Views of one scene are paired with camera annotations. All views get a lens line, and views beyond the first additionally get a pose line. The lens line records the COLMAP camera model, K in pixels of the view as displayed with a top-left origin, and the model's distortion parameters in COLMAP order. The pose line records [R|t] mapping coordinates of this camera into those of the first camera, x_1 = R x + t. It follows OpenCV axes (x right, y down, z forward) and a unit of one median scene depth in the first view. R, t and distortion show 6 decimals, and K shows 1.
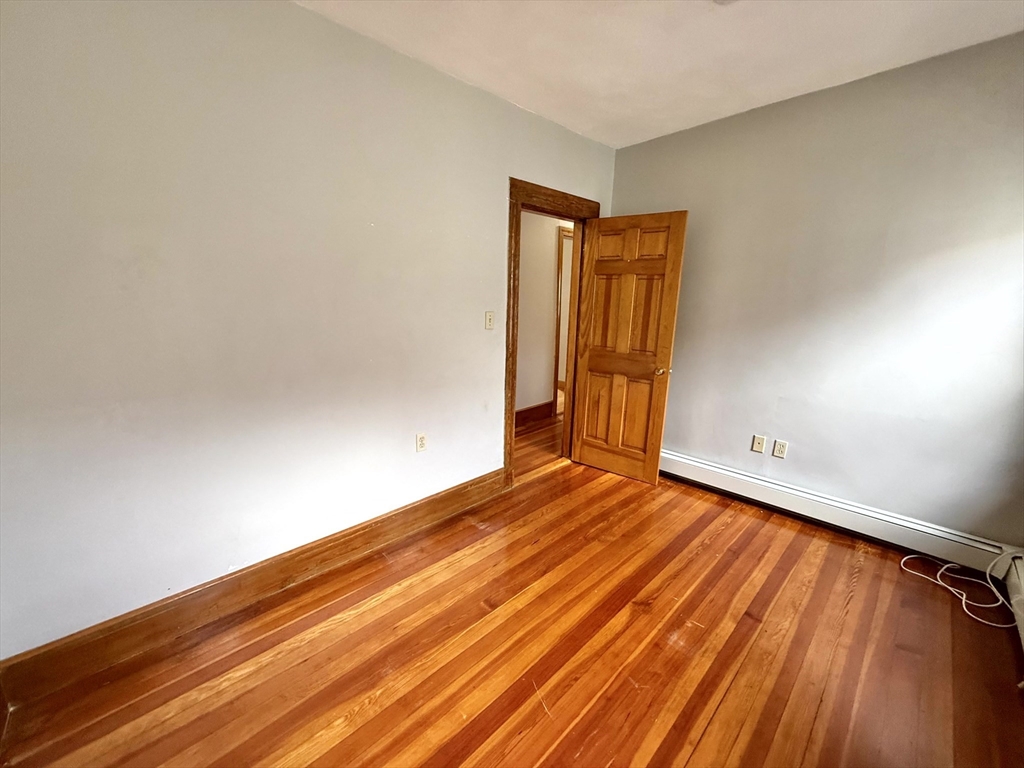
lens RADIAL K [[408.3, 0, 513.4], [0, 408.3, 388.2], [0, 0, 1]] dist [-0.002278, -0.000163]
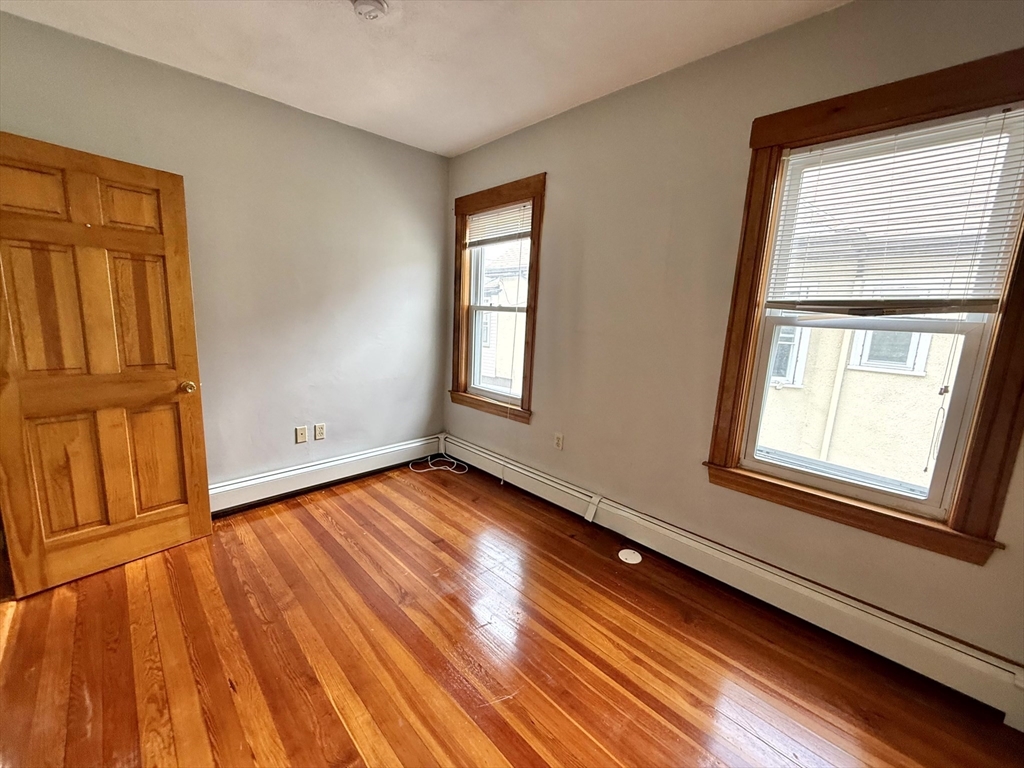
lens RADIAL K [[408.3, 0, 509.3], [0, 408.3, 388.1], [0, 0, 1]] dist [-0.002278, -0.000163]
pose [[-0.005872, -0.198425, 0.980098, -0.394548], [0.178874, 0.964099, 0.196258, -0.086787], [-0.983854, 0.176467, 0.029832, 0.421138]]
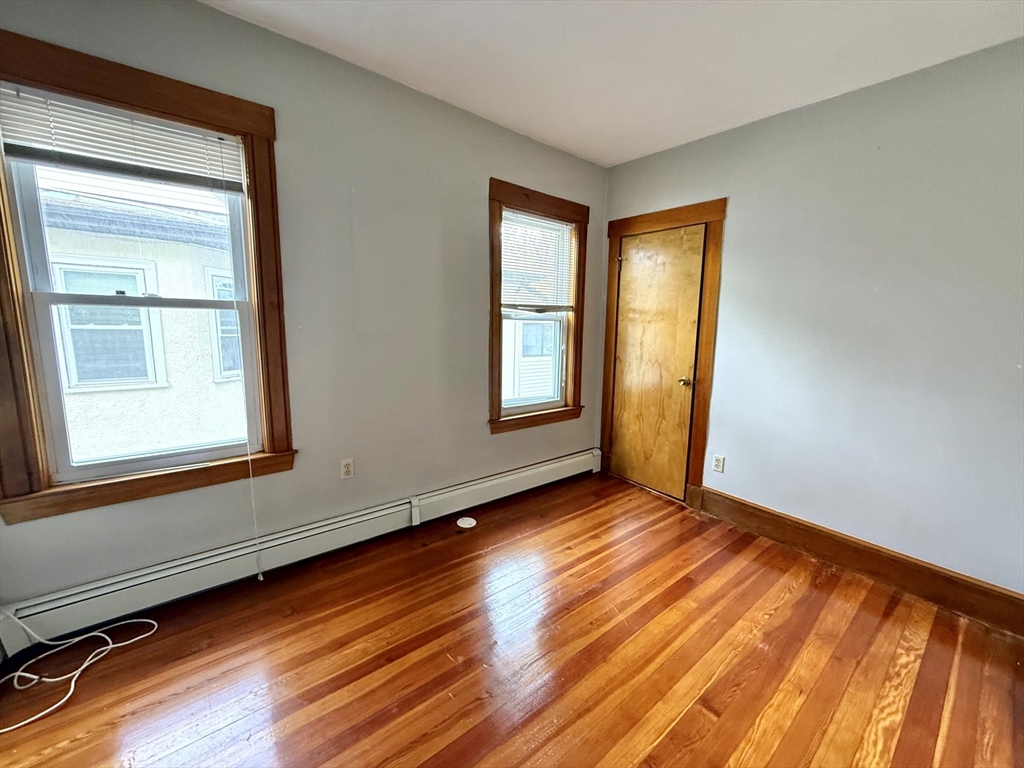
lens RADIAL K [[408.3, 0, 515.4], [0, 408.3, 389.7], [0, 0, 1]] dist [-0.002278, -0.000163]
pose [[-0.996289, -0.041950, 0.075151, 0.169481], [-0.011353, 0.929599, 0.368397, -0.191600], [-0.085314, 0.366177, -0.926626, 1.018998]]
